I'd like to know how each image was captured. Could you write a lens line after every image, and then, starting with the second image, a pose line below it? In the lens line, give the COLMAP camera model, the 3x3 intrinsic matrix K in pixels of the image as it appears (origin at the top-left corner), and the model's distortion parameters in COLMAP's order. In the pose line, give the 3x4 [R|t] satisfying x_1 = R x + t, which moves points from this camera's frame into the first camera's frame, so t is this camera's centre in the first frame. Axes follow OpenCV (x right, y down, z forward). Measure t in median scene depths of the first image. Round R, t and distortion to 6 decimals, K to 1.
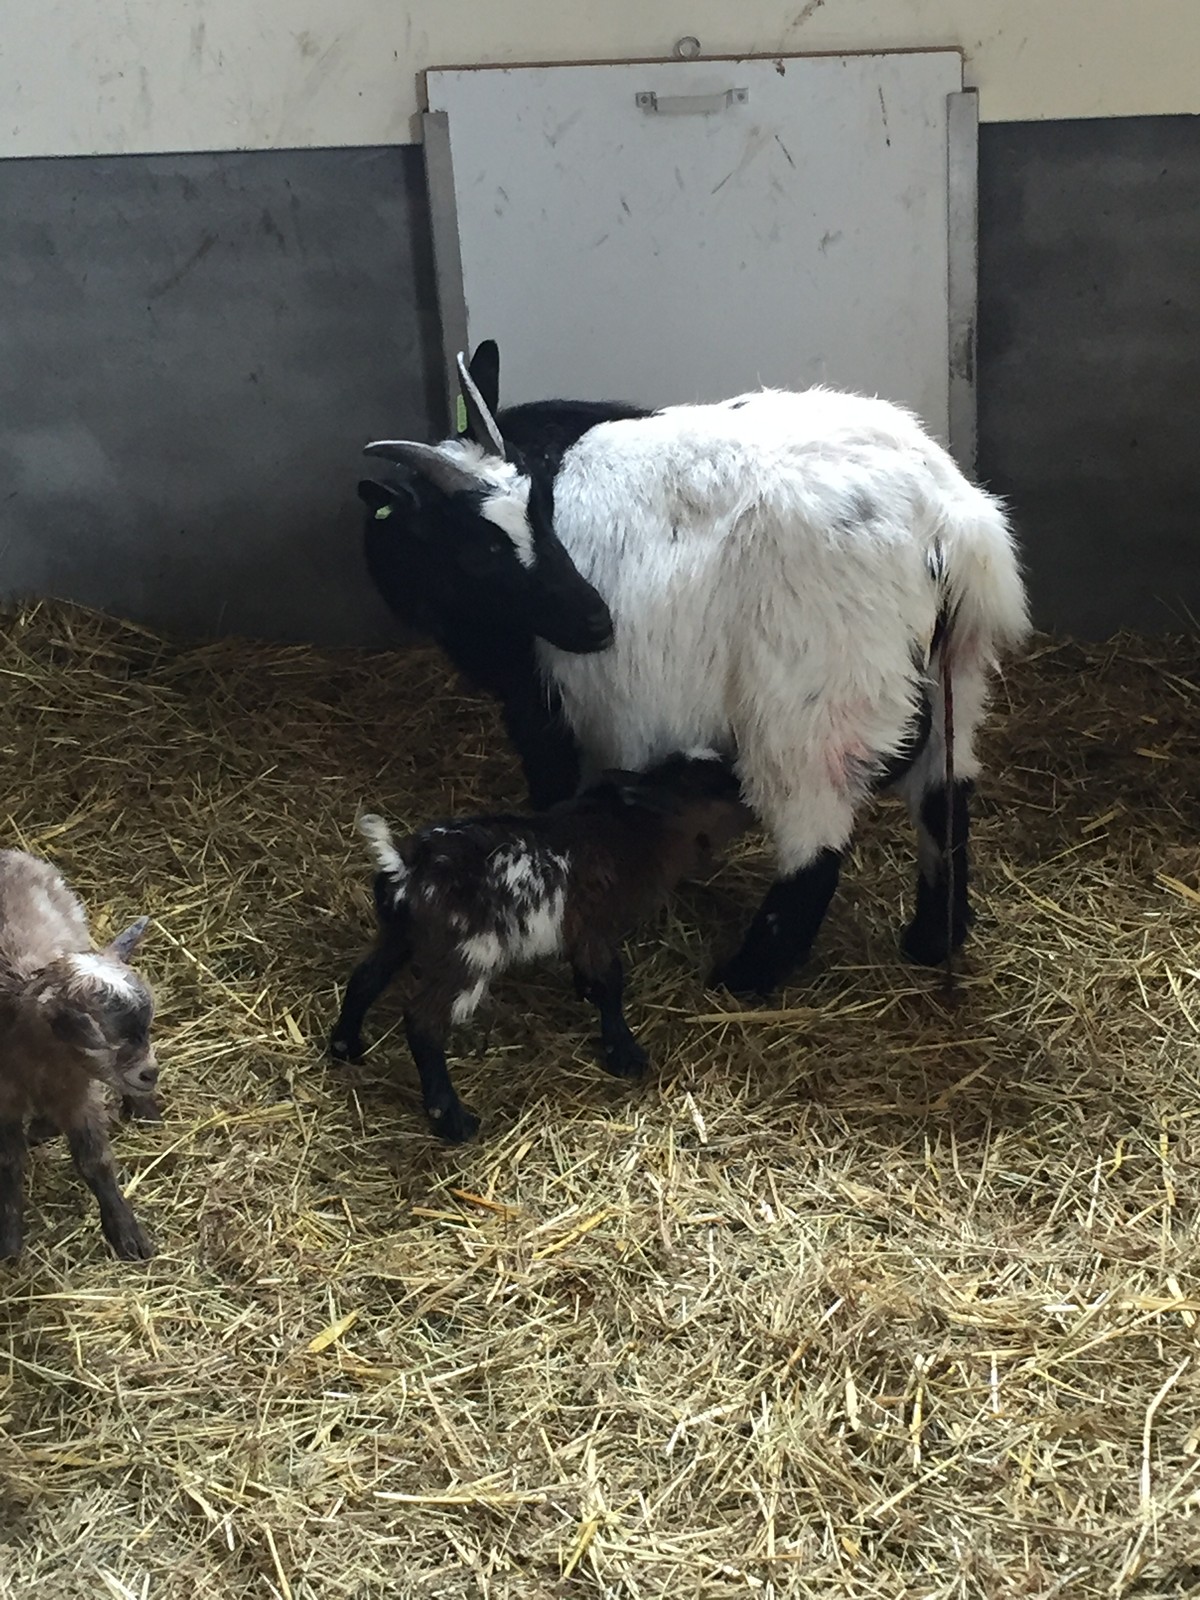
lens RADIAL K [[2779.2, 0, 600.0], [0, 2779.2, 800.0], [0, 0, 1]] dist [0.028024, 0.195609]
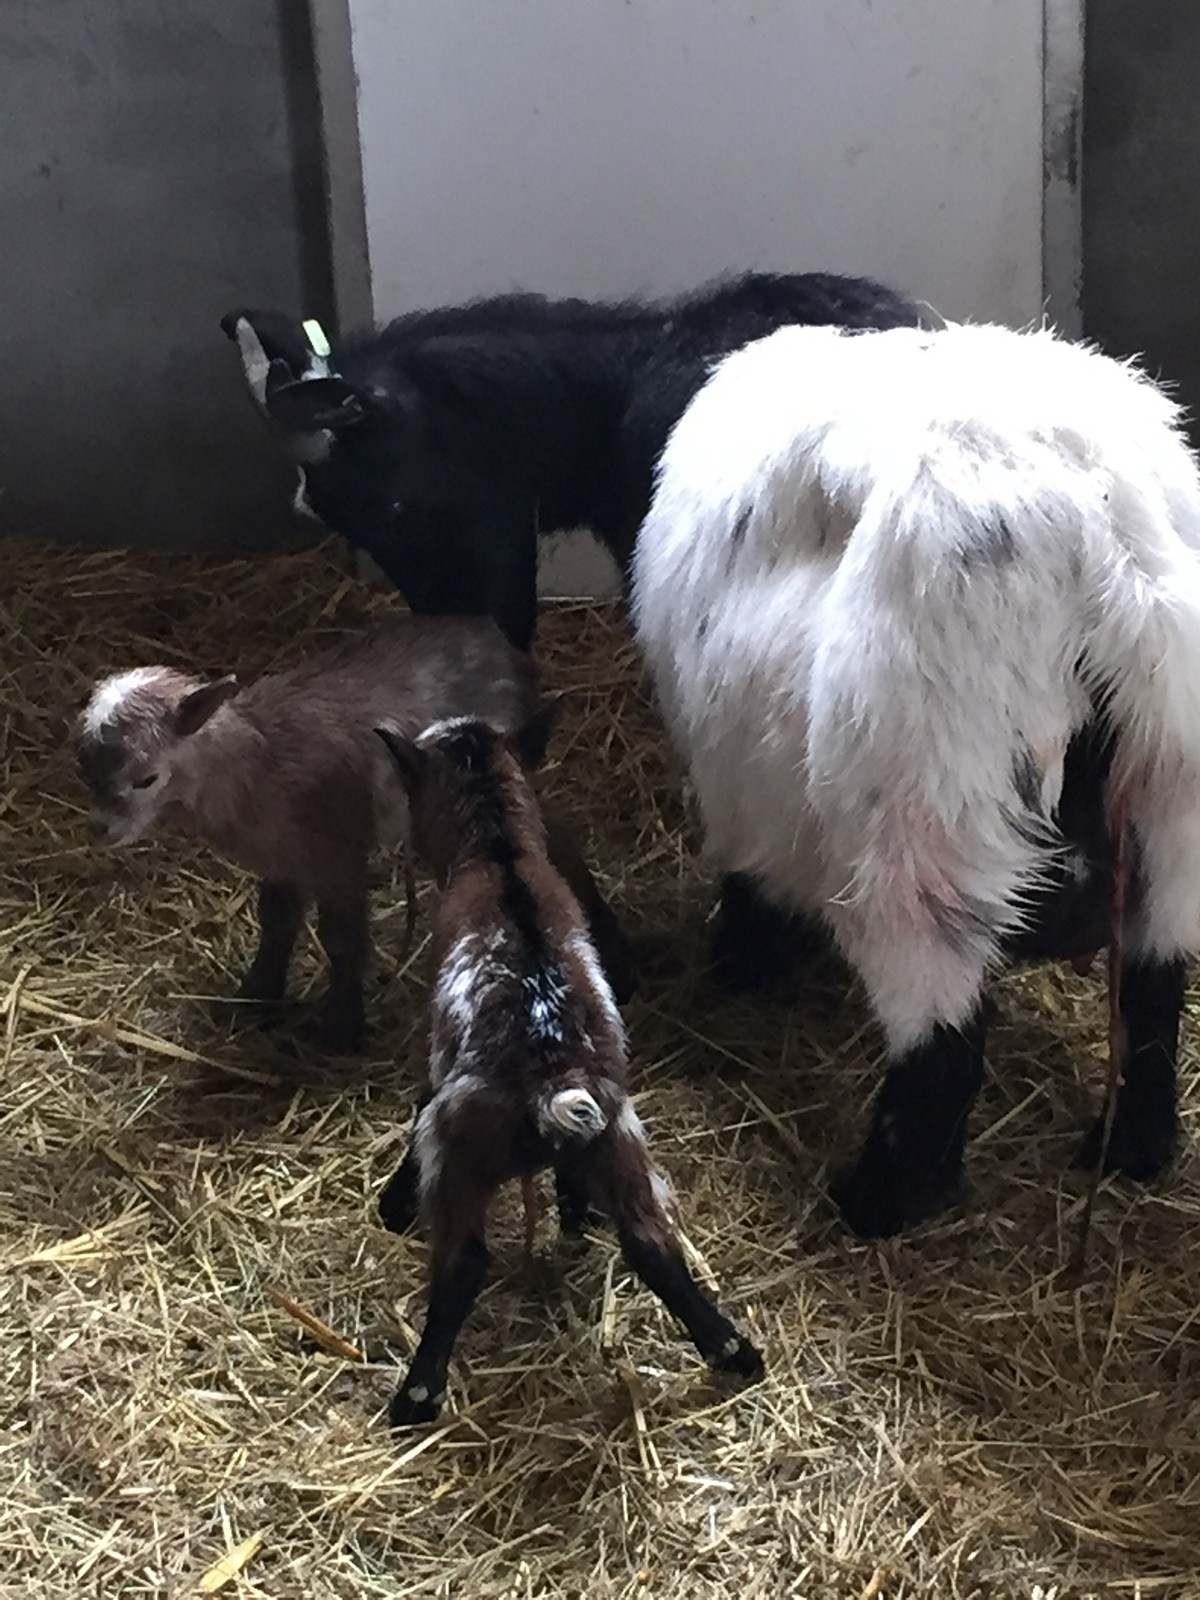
lens RADIAL K [[4254.5, 0, 600.0], [0, 4254.5, 800.0], [0, 0, 1]] dist [0.034878, 0.218987]
pose [[0.999139, -0.006541, 0.040969, -0.043562], [0.004968, 0.999250, 0.038392, -0.049846], [-0.041190, -0.038155, 0.998423, -0.106896]]
